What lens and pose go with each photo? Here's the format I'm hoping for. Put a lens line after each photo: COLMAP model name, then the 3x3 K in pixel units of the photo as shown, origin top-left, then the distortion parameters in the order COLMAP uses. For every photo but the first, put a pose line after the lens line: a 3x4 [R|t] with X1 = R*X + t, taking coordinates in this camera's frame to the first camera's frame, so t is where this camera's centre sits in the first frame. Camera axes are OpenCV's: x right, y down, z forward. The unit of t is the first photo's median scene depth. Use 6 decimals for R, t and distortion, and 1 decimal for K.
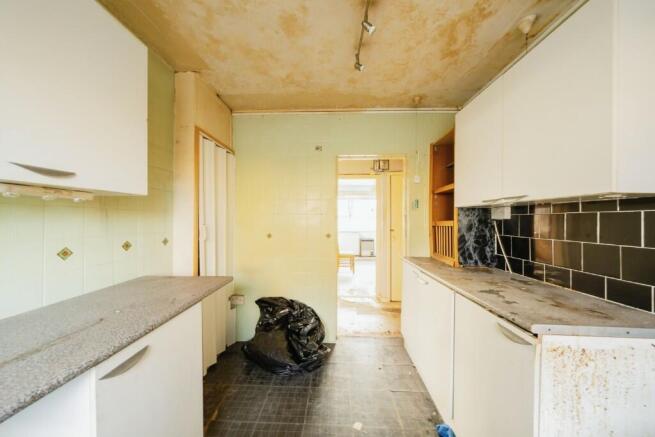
lens RADIAL K [[223.1, 0, 328.4], [0, 223.1, 211.6], [0, 0, 1]] dist [-0.000460, -0.000021]
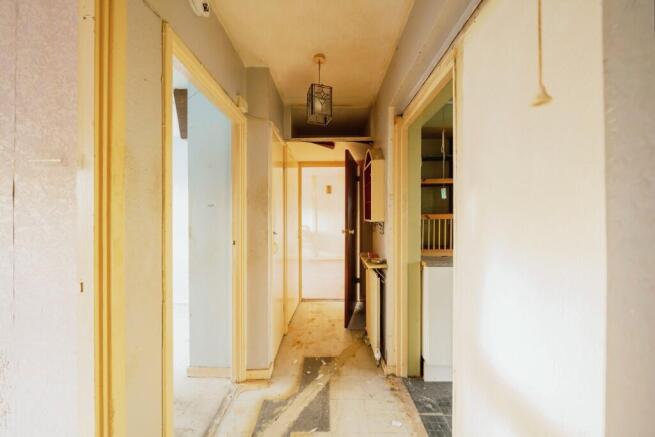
lens RADIAL K [[223.1, 0, 328.4], [0, 223.1, 211.6], [0, 0, 1]] dist [-0.000460, -0.000021]
pose [[-0.018416, 0.001758, 0.999829, -0.363699], [-0.023590, 0.999719, -0.002192, 0.036623], [-0.999552, -0.023626, -0.018370, 1.207181]]
